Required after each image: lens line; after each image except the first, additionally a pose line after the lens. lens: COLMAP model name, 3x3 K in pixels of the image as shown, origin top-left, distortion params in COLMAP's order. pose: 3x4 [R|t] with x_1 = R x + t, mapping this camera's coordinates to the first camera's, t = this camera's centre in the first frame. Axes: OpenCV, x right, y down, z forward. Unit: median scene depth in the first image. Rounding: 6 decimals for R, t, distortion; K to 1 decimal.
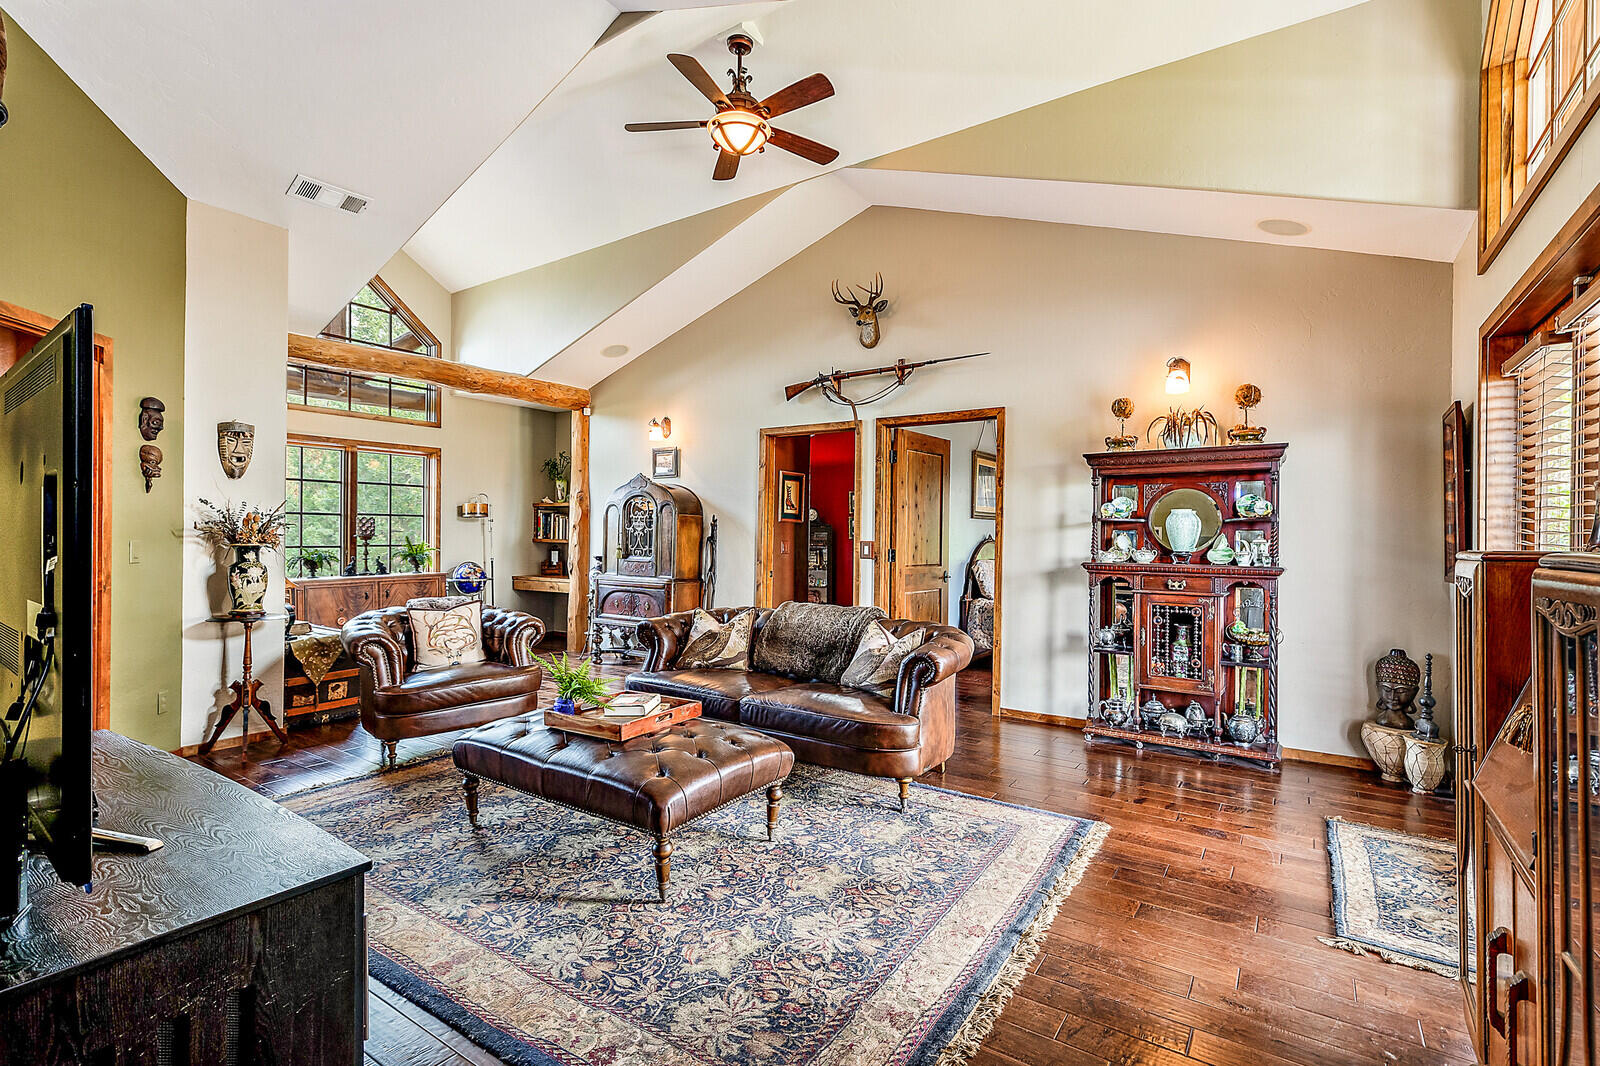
lens RADIAL K [[727.7, 0, 800.0], [0, 727.7, 533.0], [0, 0, 1]] dist [0.000631, -0.000009]
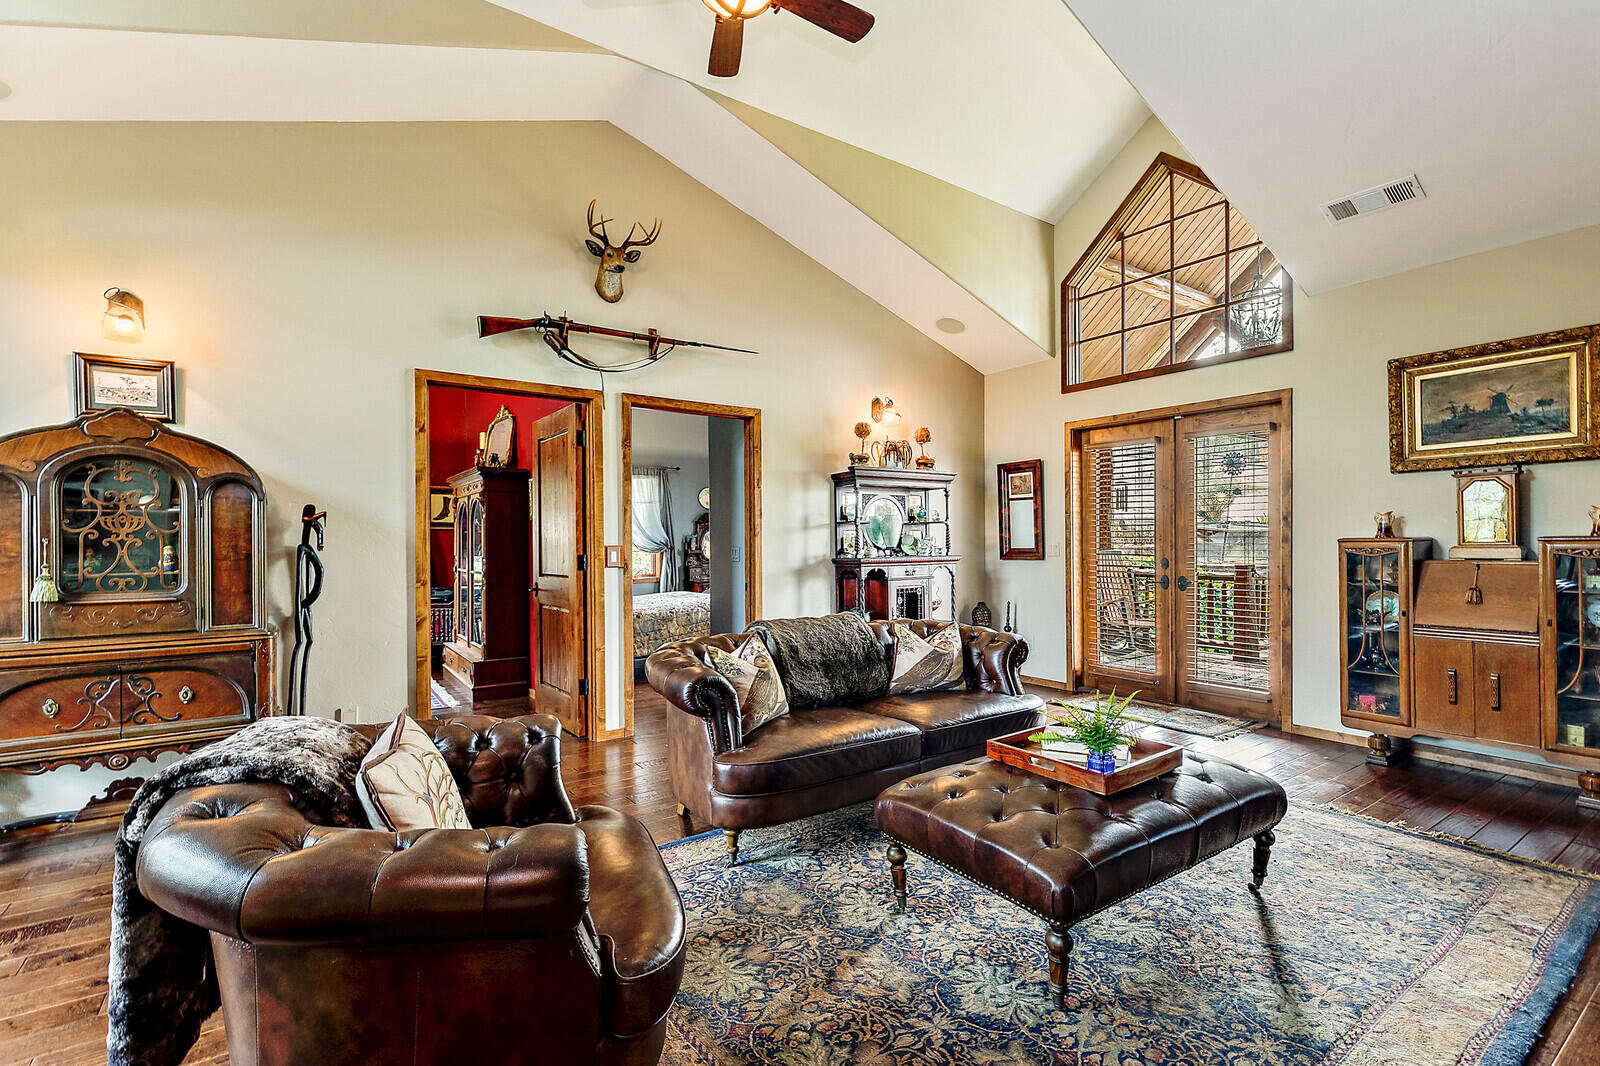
lens RADIAL K [[750.4, 0, 800.0], [0, 750.4, 533.0], [0, 0, 1]] dist [0.024491, -0.000077]
pose [[0.334720, -0.006955, 0.942292, -0.623094], [0.005925, 0.999969, 0.005276, -0.005839], [-0.942299, 0.003817, 0.334751, 0.543894]]
